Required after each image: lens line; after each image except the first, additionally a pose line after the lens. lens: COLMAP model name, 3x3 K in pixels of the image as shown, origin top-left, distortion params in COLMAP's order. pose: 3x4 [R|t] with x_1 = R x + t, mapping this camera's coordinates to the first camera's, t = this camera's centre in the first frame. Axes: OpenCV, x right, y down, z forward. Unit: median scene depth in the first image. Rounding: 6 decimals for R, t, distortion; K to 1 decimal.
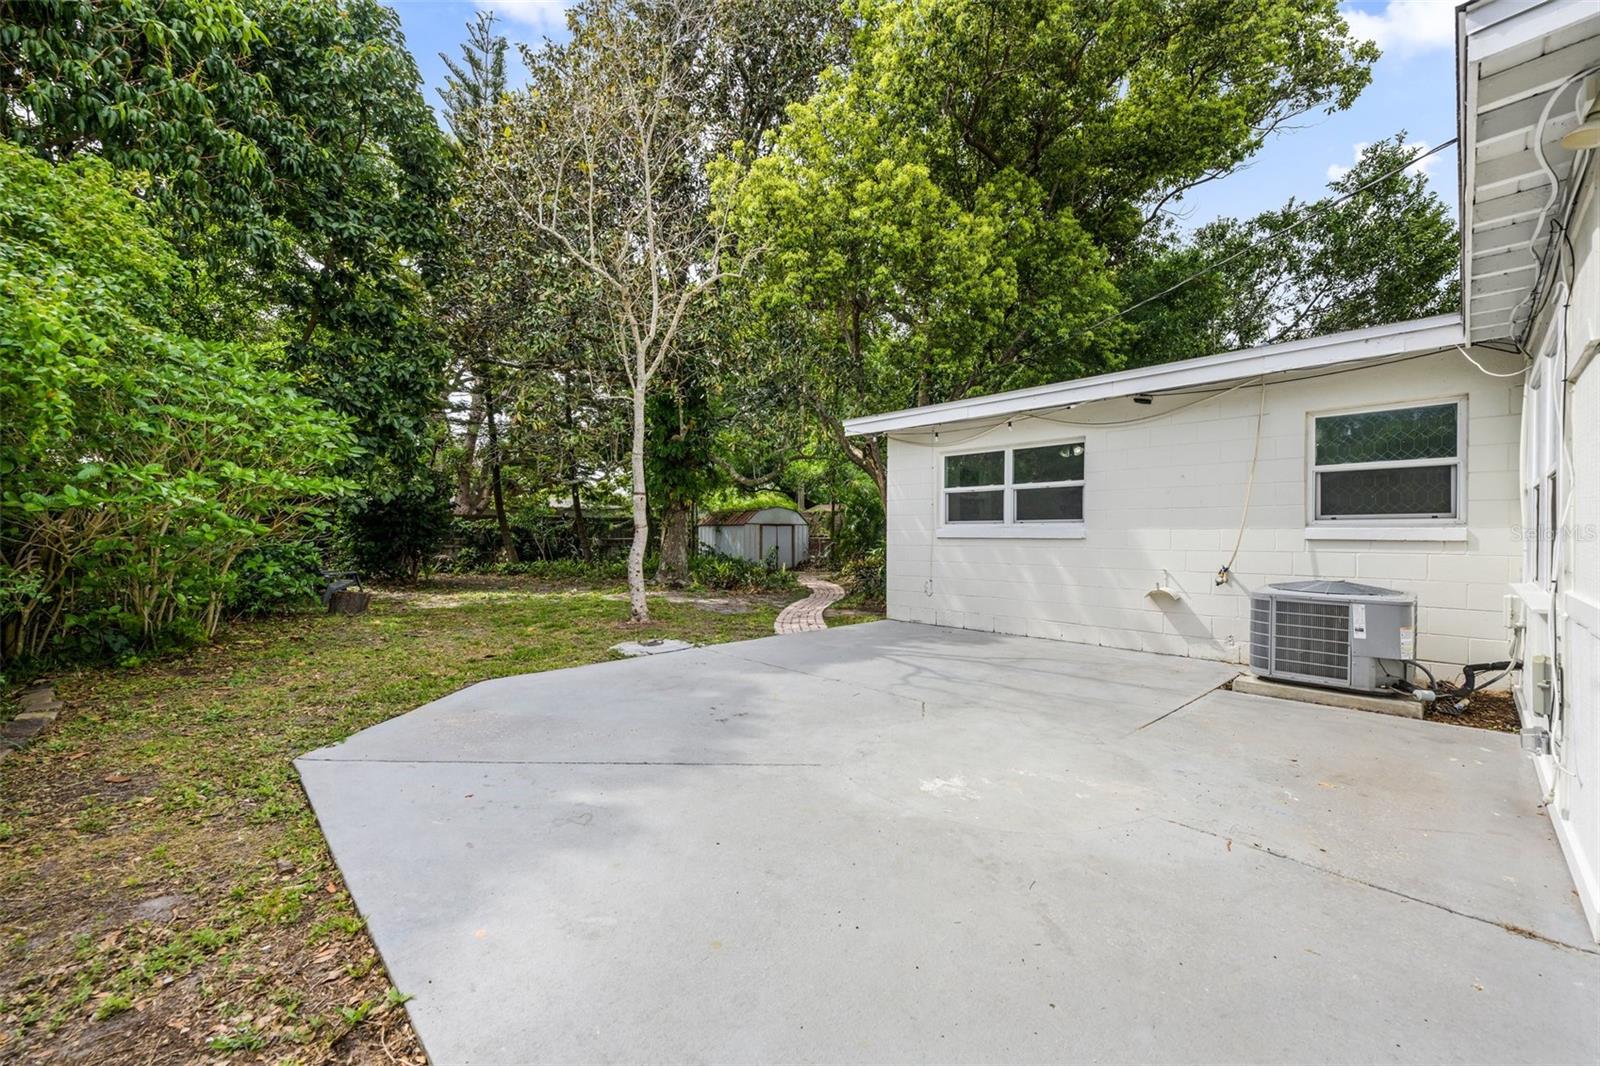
lens RADIAL K [[644.1, 0, 800.0], [0, 644.1, 533.0], [0, 0, 1]] dist [0.001052, 0.000045]
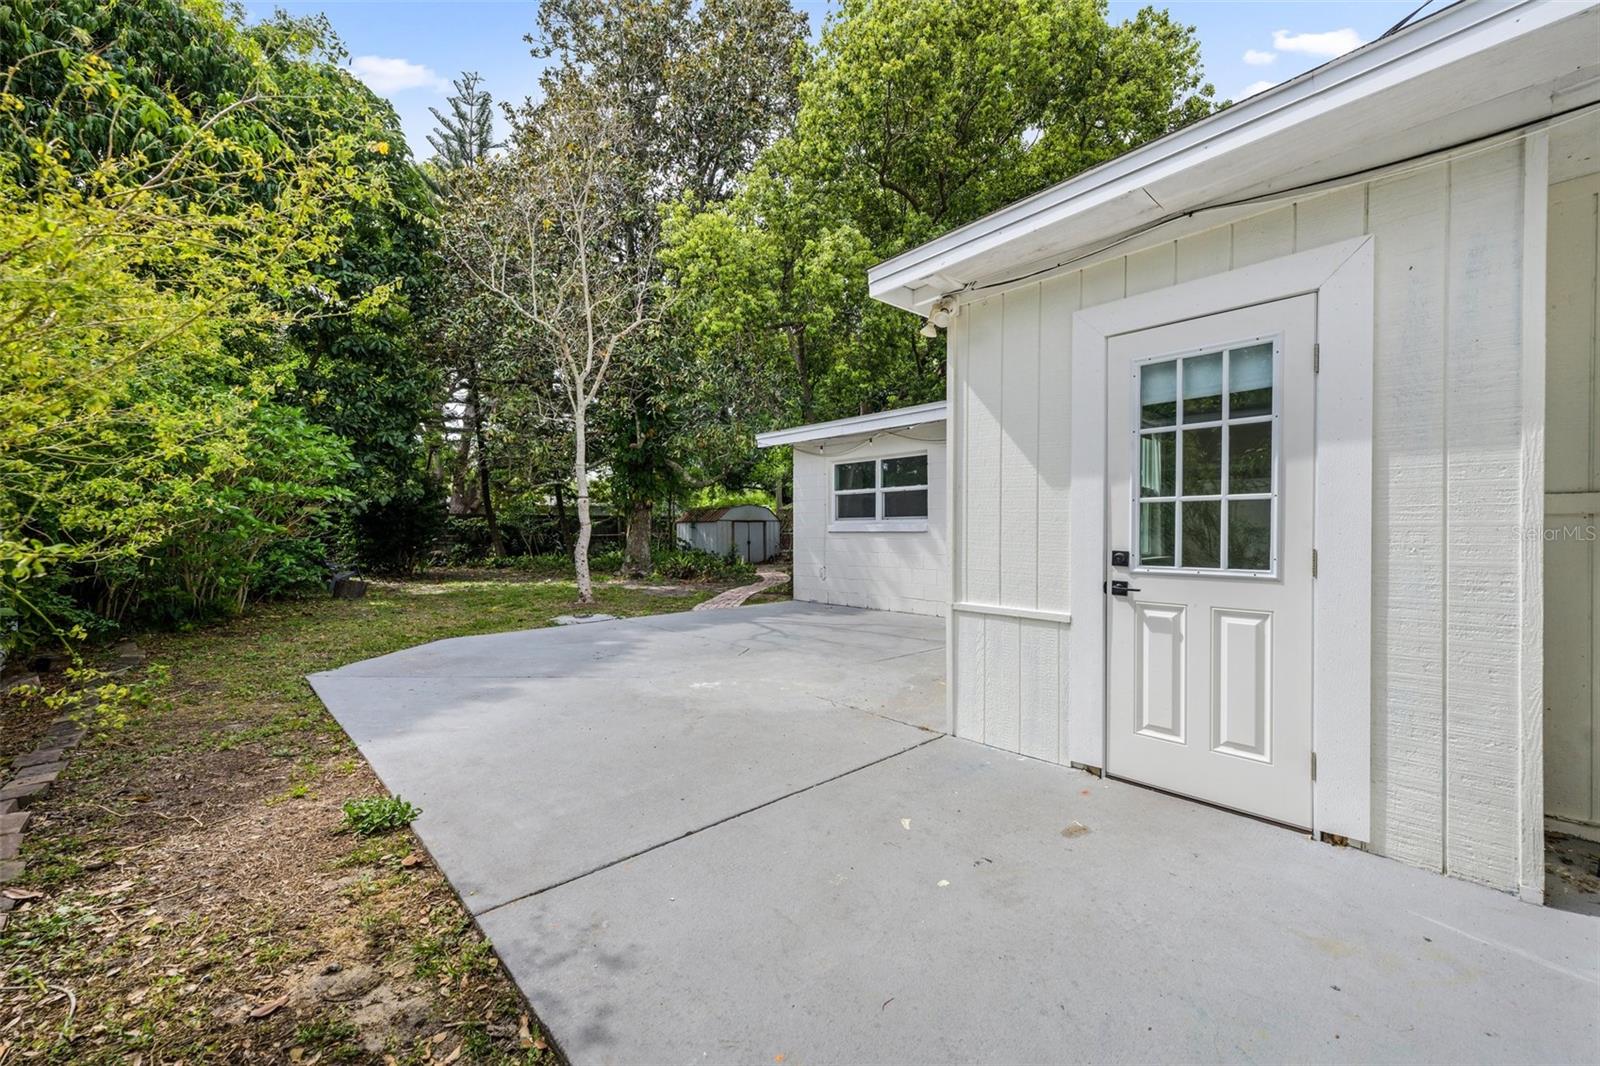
lens RADIAL K [[646.1, 0, 800.0], [0, 646.1, 533.0], [0, 0, 1]] dist [-0.002568, -0.000165]
pose [[0.999933, -0.005970, -0.009910, 0.161131], [0.006035, 0.999960, 0.006565, 0.001276], [0.009870, -0.006624, 0.999929, -0.205410]]
